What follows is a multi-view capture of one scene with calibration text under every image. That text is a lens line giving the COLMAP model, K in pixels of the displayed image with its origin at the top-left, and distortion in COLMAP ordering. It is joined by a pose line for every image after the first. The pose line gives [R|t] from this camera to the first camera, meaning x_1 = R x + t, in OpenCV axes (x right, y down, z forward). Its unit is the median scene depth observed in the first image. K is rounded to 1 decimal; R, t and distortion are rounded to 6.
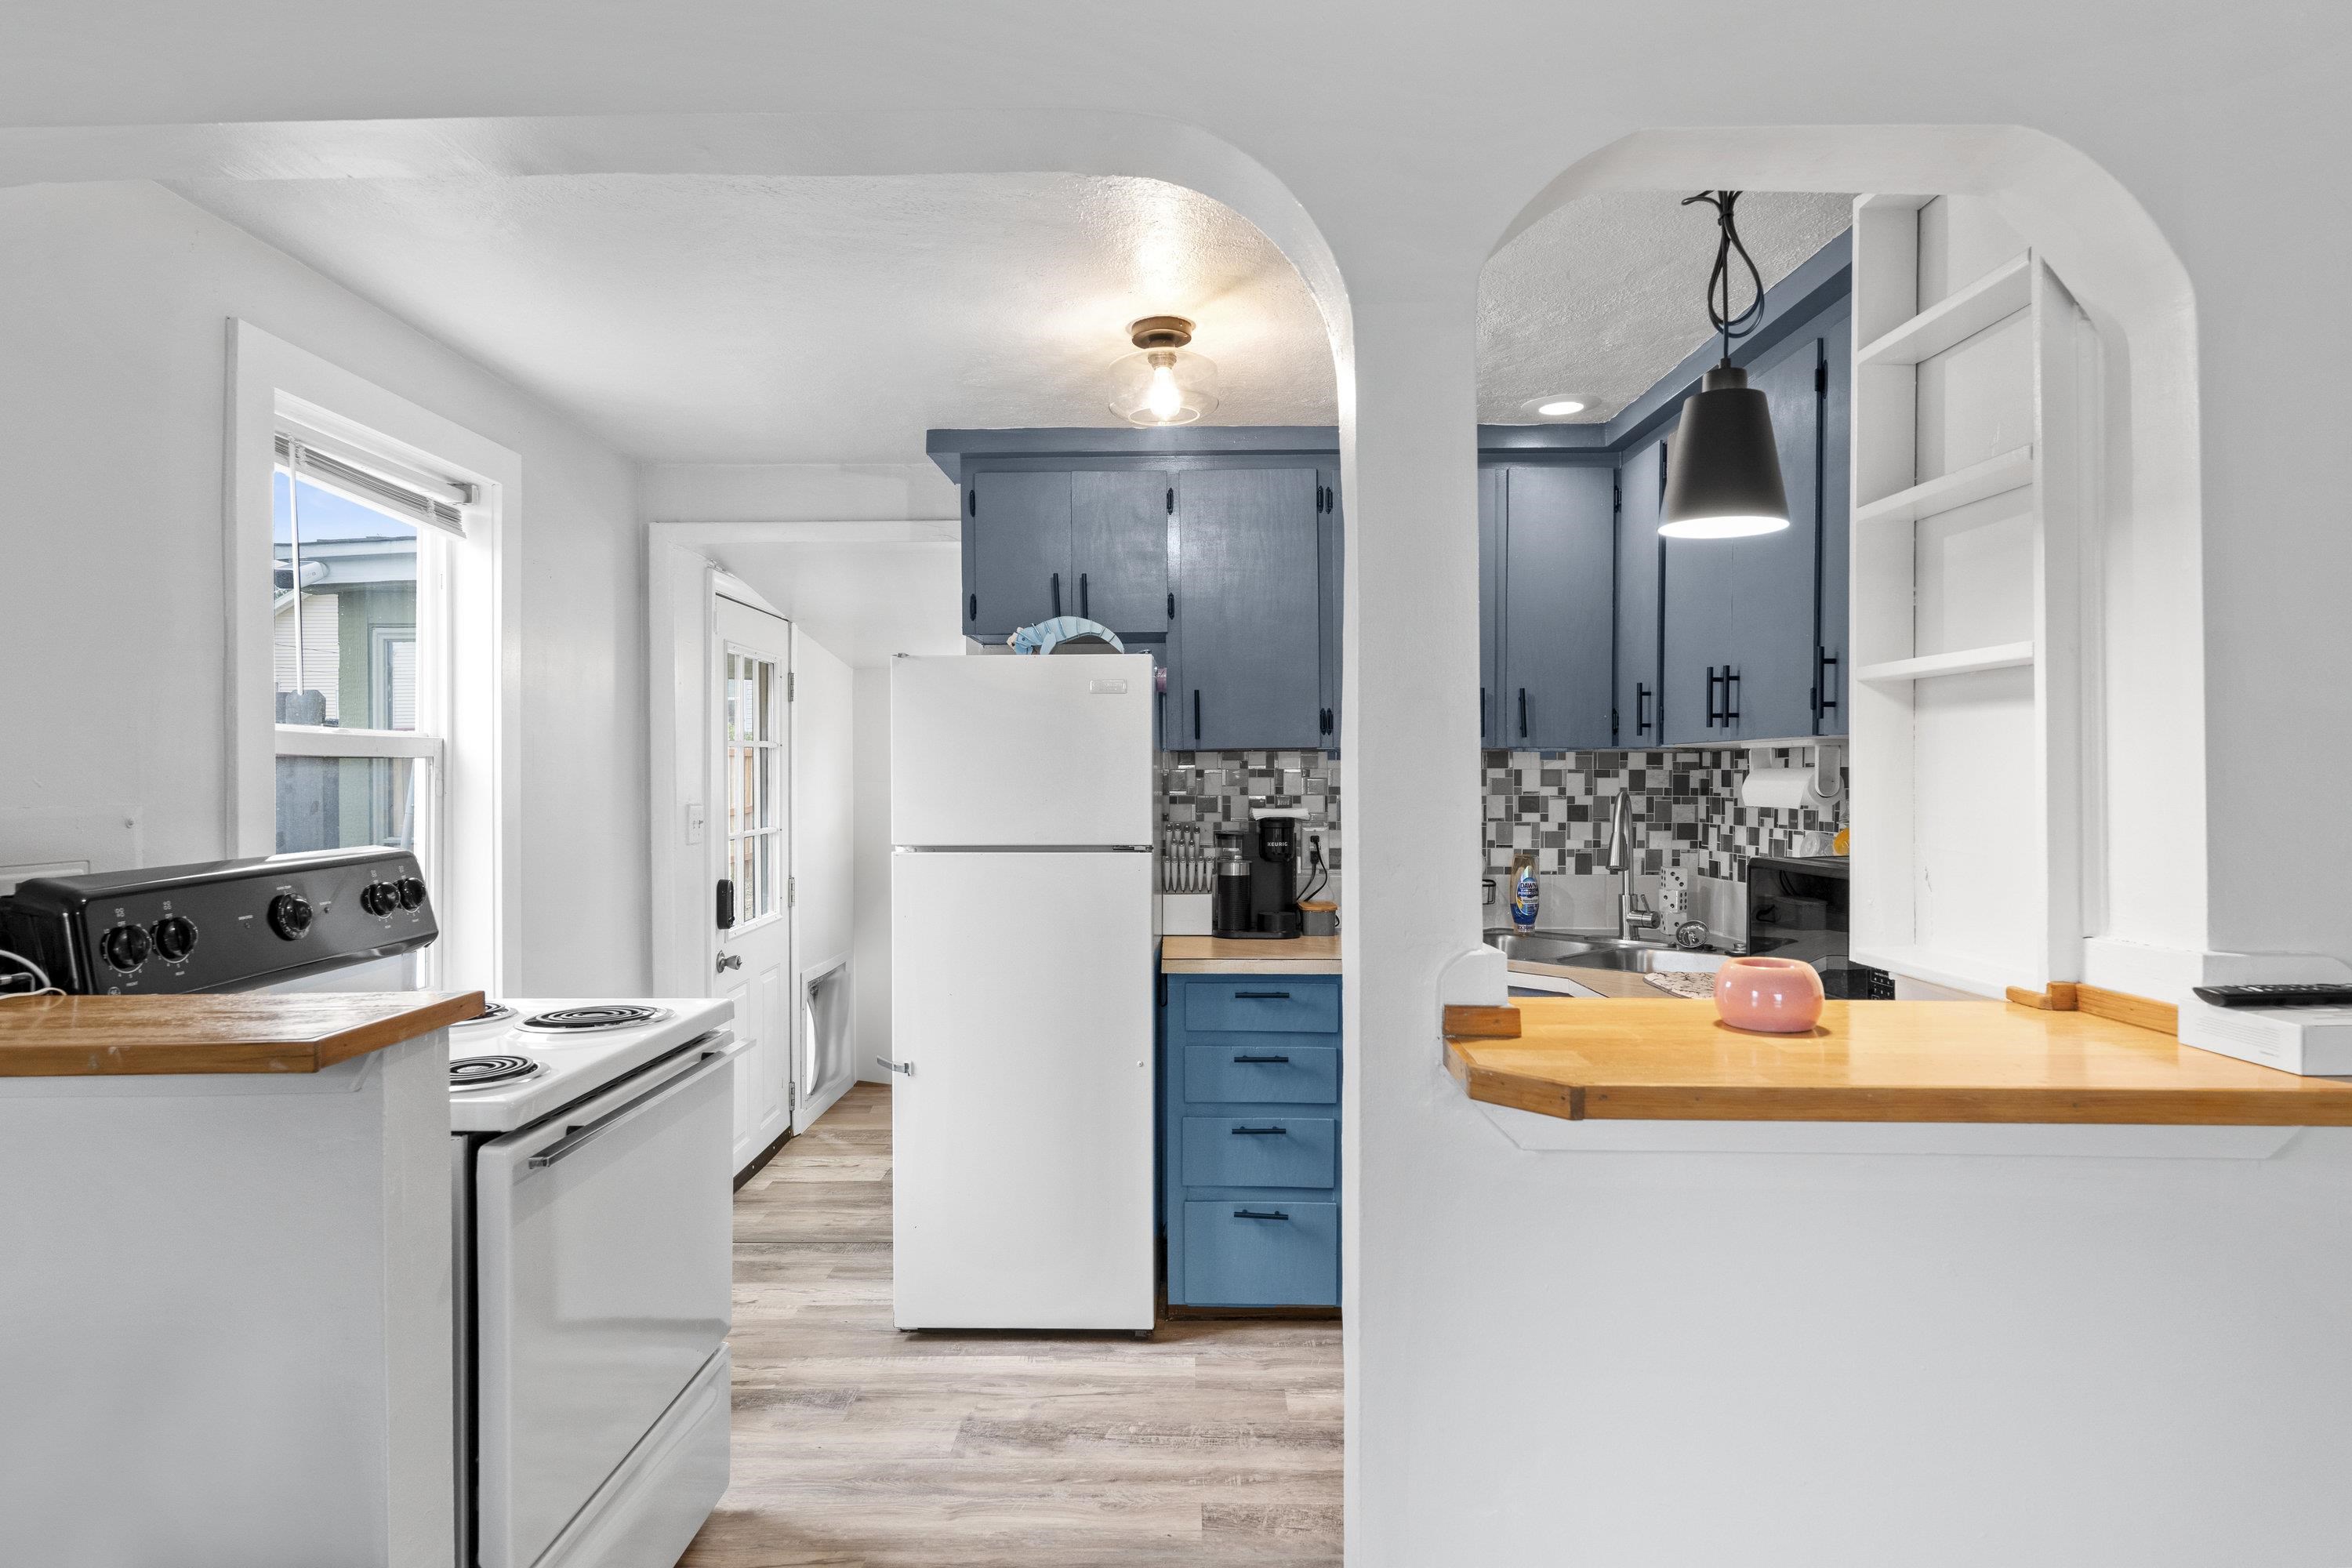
lens RADIAL K [[1357.4, 0, 1170.3], [0, 1357.4, 786.1], [0, 0, 1]] dist [0.021831, 0.000185]
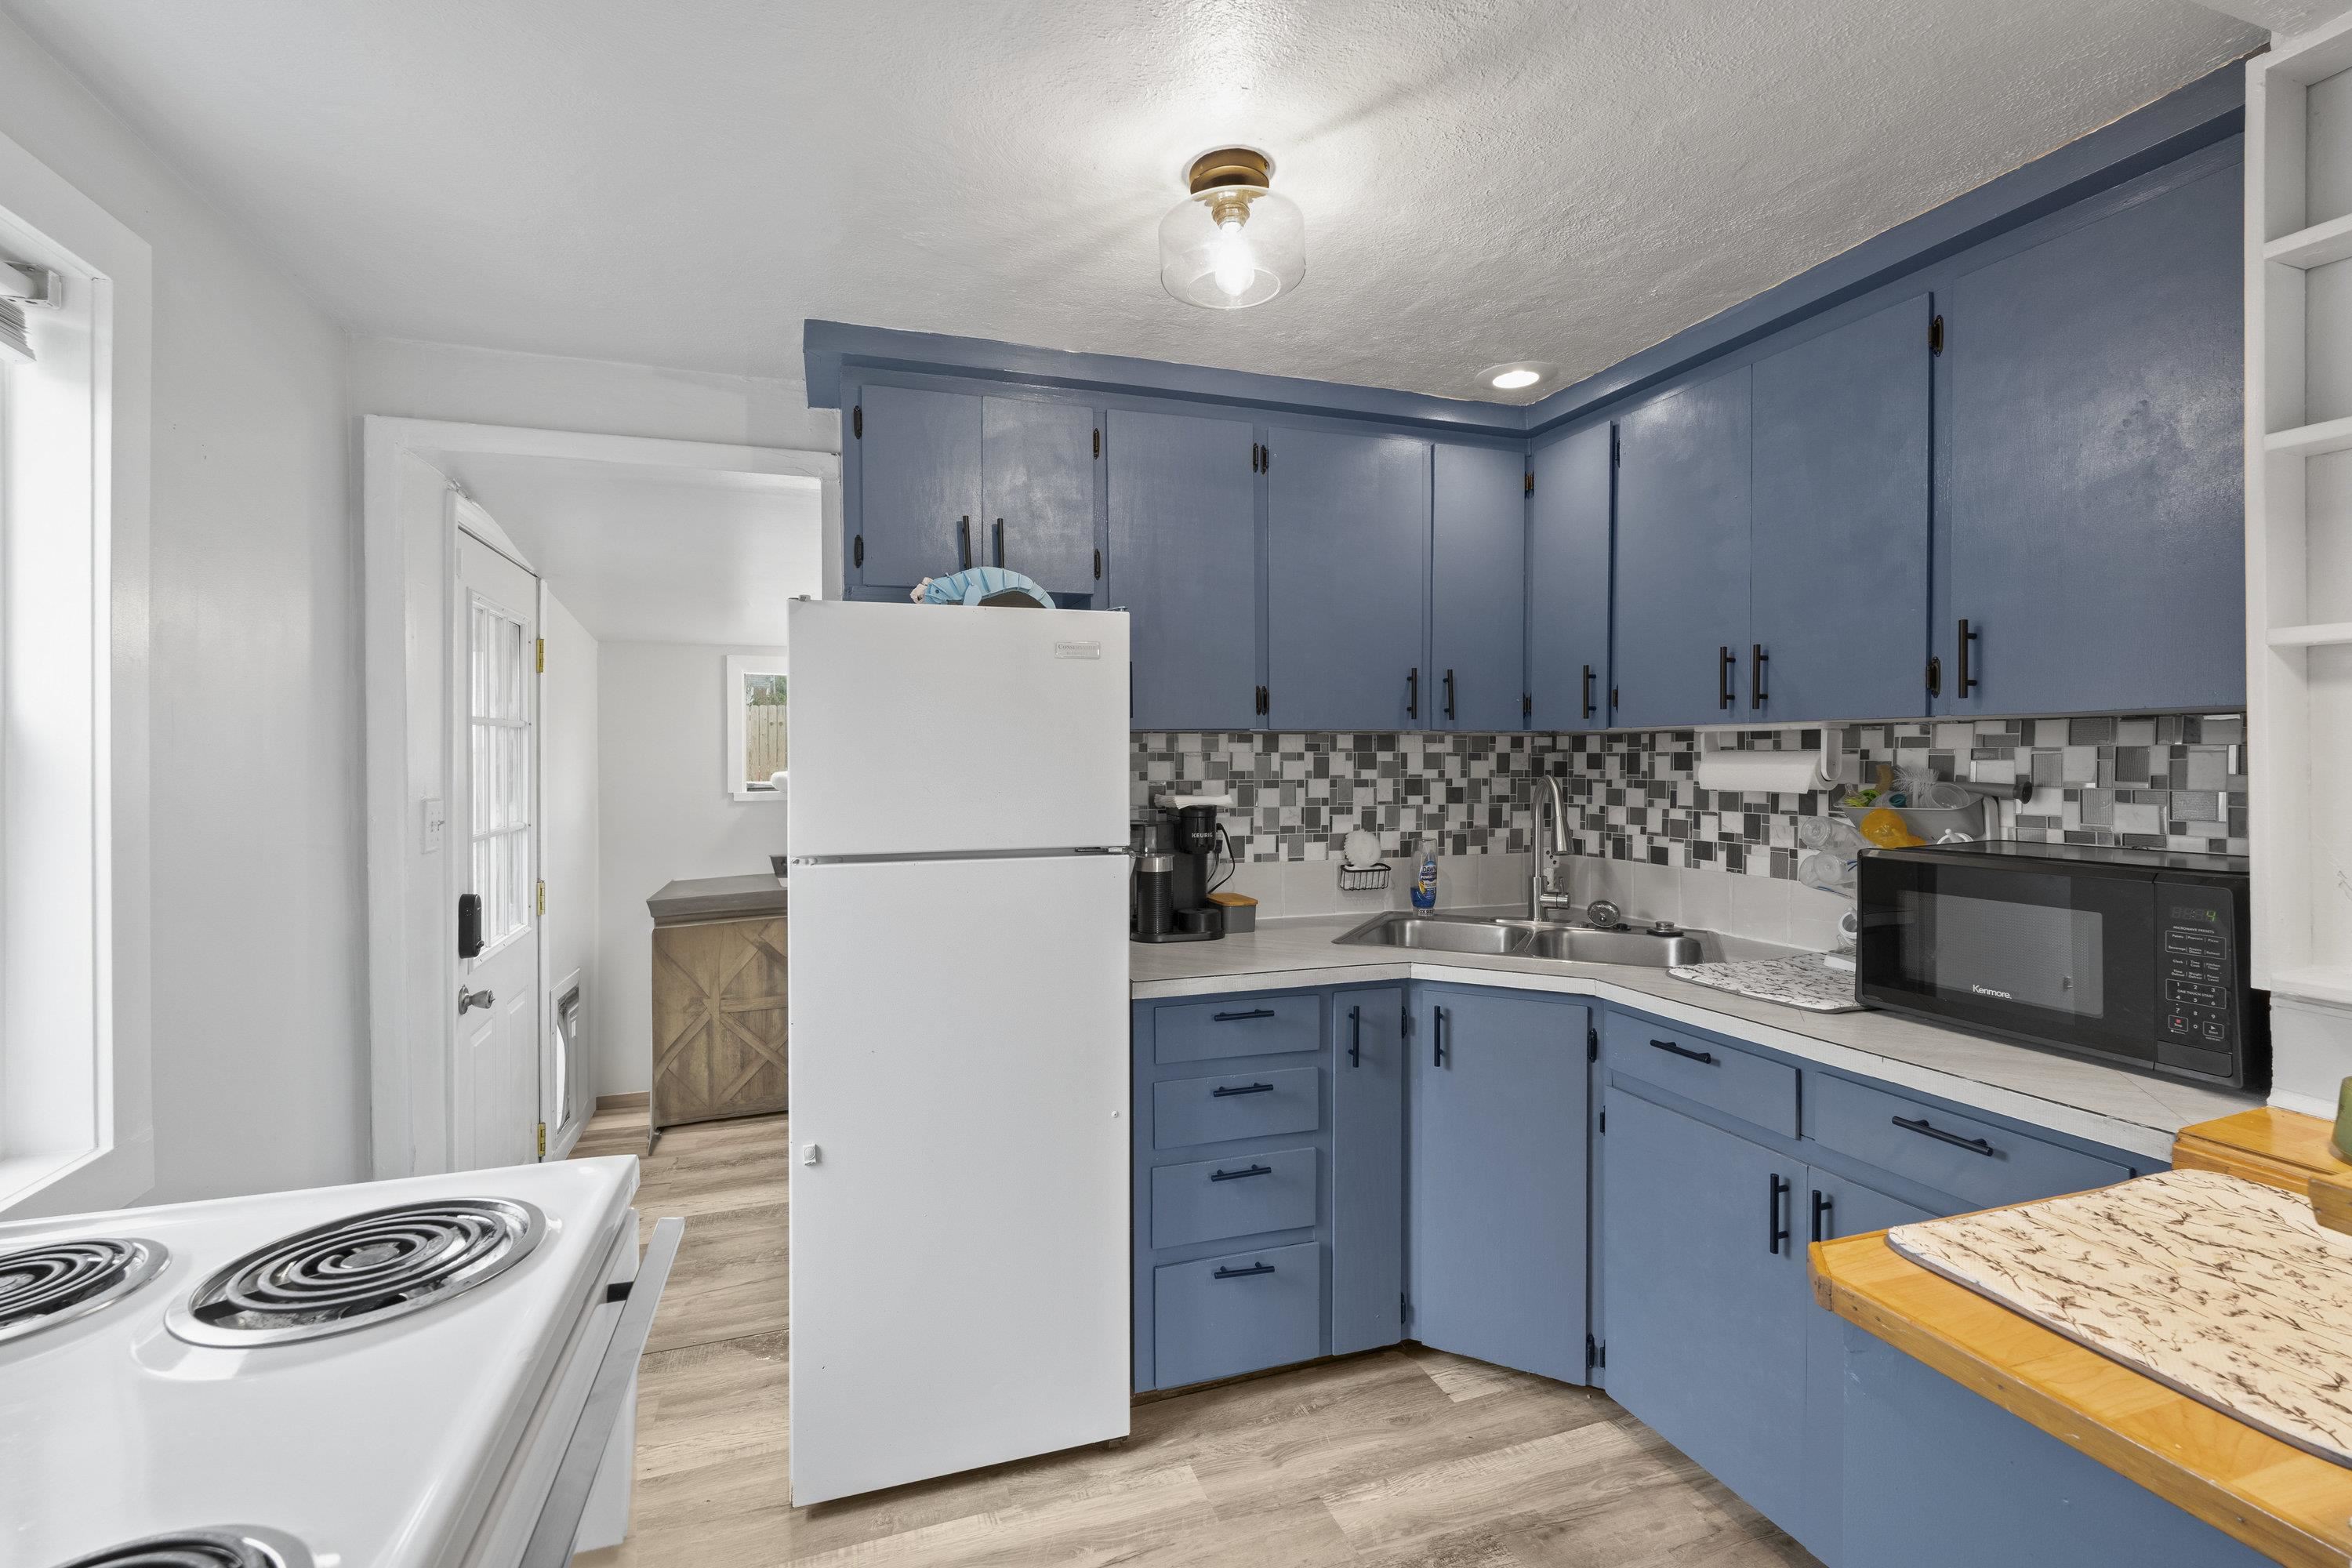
lens RADIAL K [[1045.1, 0, 1172.6], [0, 1045.1, 761.0], [0, 0, 1]] dist [-0.000511, 0.000183]
pose [[0.940561, -0.003451, 0.339607, -0.167863], [0.004529, 0.999987, -0.002379, -0.004992], [-0.339594, 0.003775, 0.940565, 0.331901]]
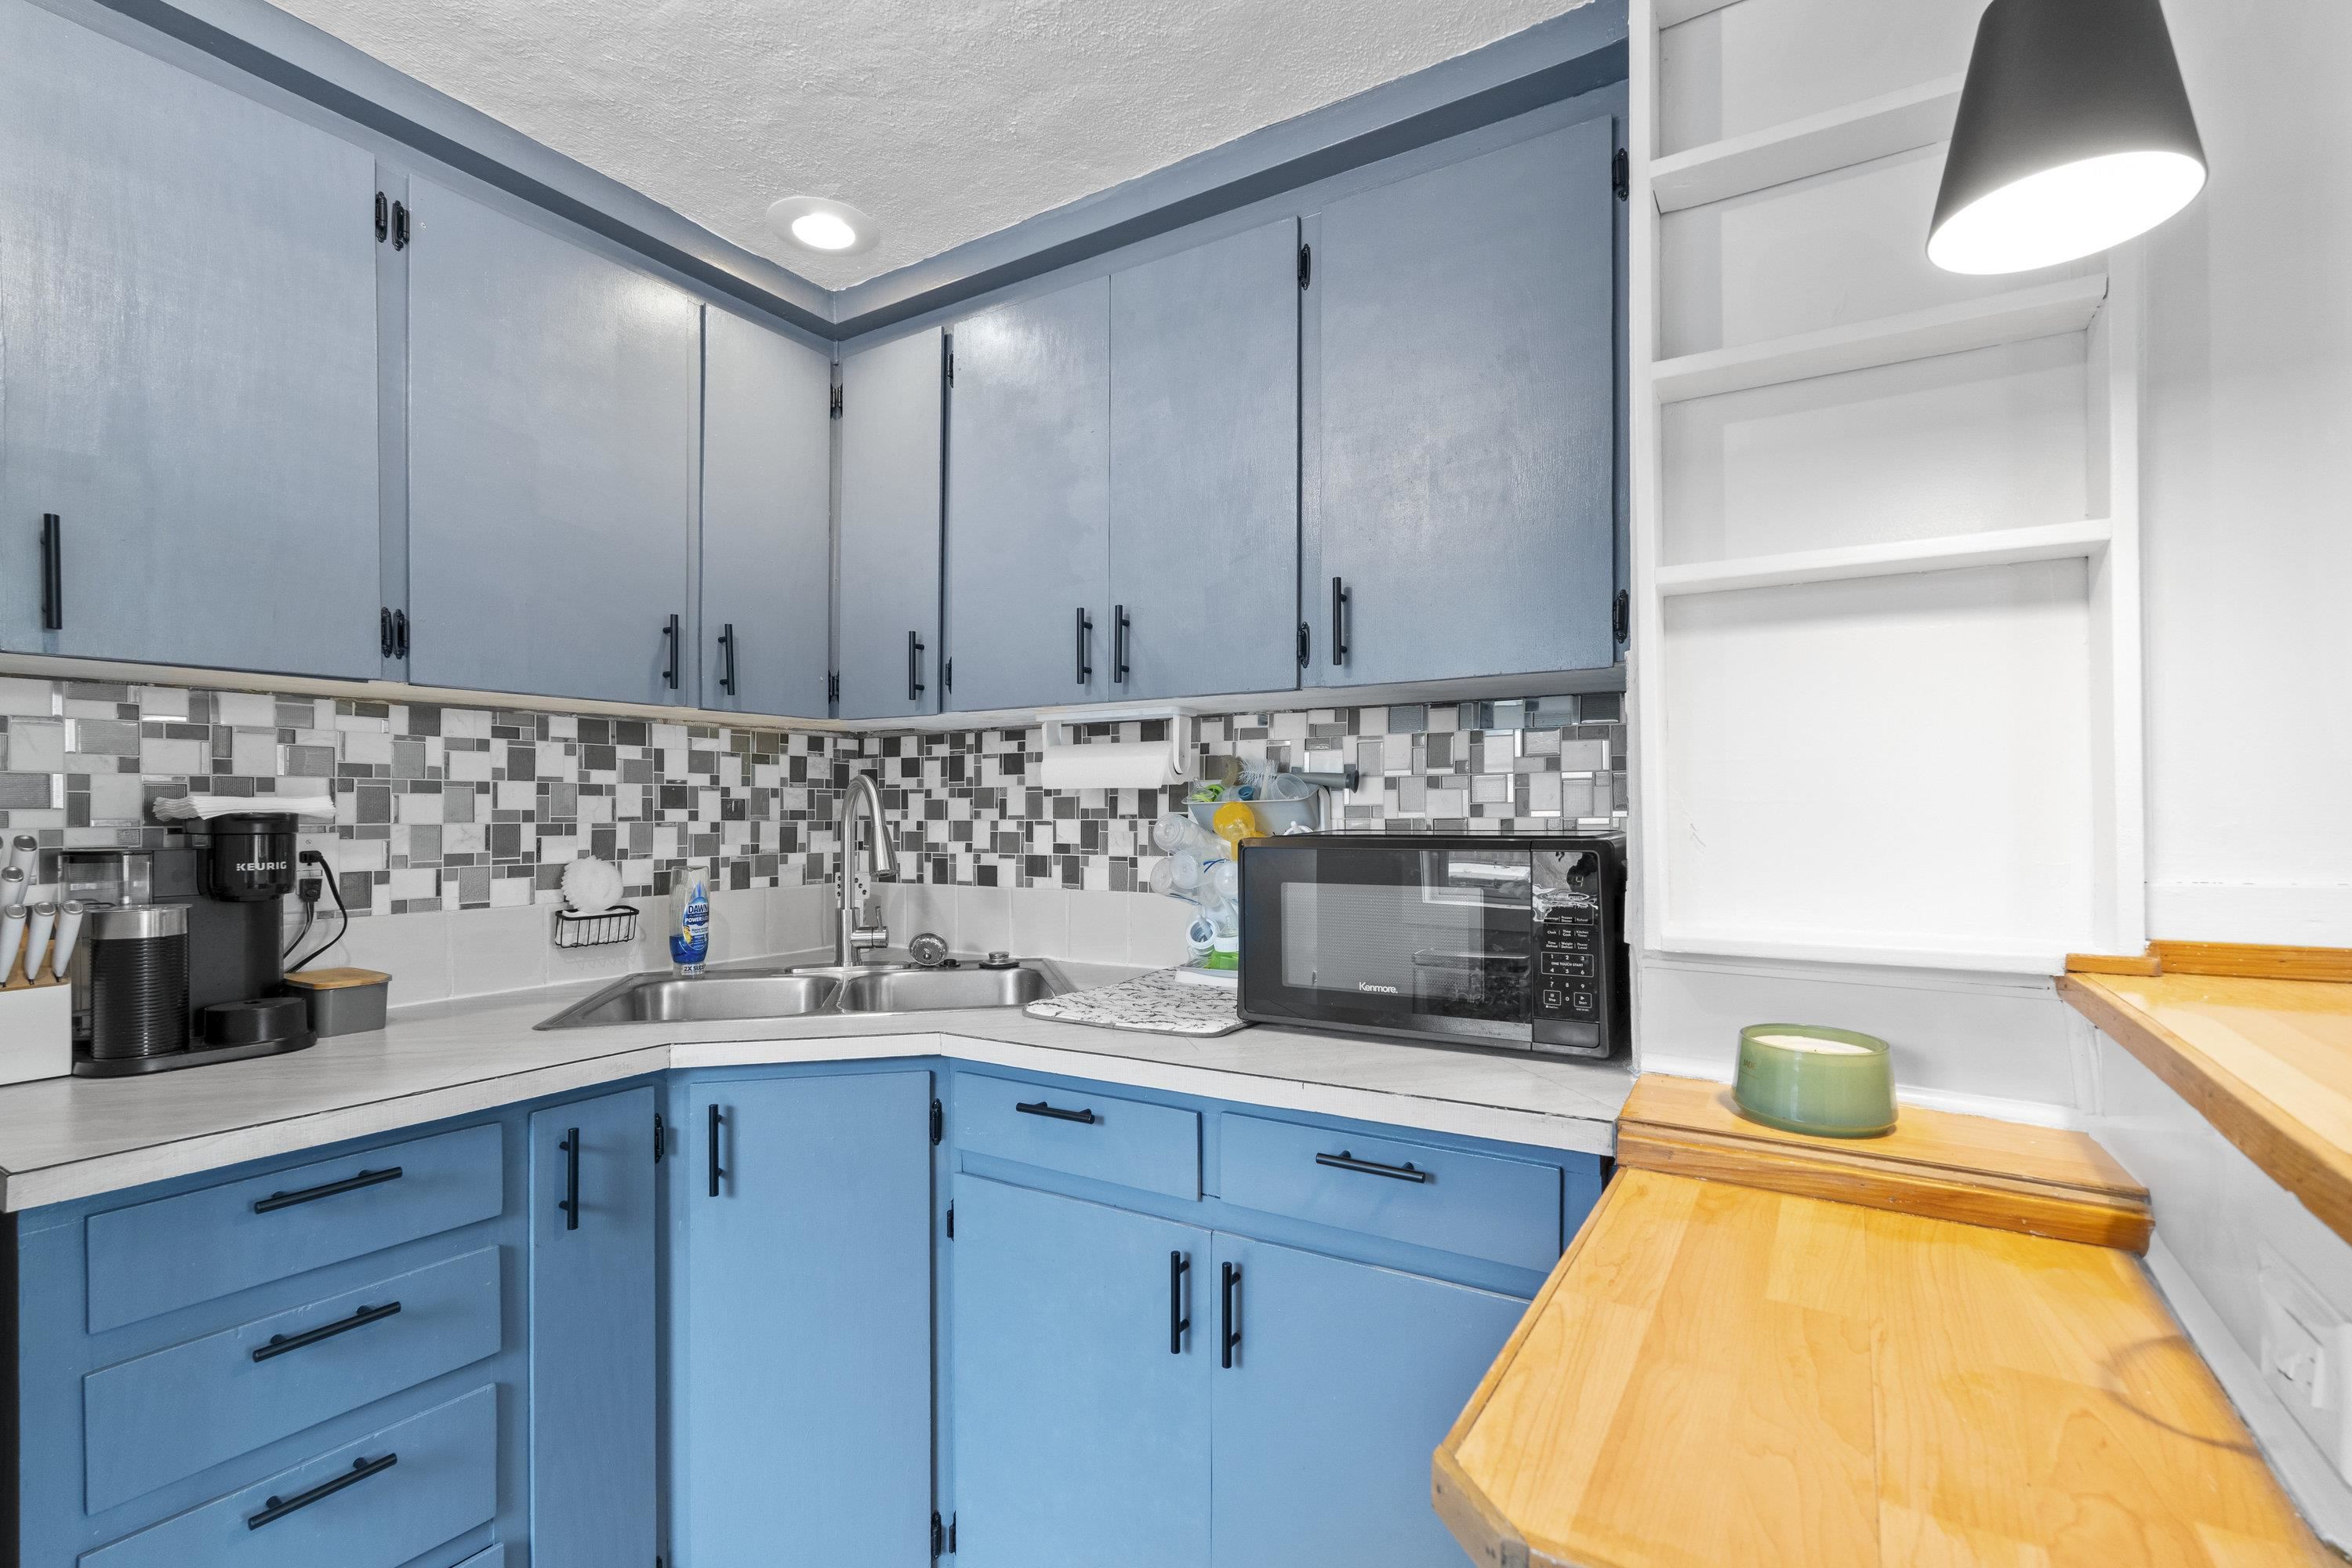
lens RADIAL K [[1036.0, 0, 1185.0], [0, 1036.0, 811.2], [0, 0, 1]] dist [-0.007652, 0.000407]
pose [[0.513072, -0.001514, 0.858344, -0.069634], [0.010016, 0.999941, -0.004223, 0.025949], [-0.858287, 0.010763, 0.513057, 0.484123]]
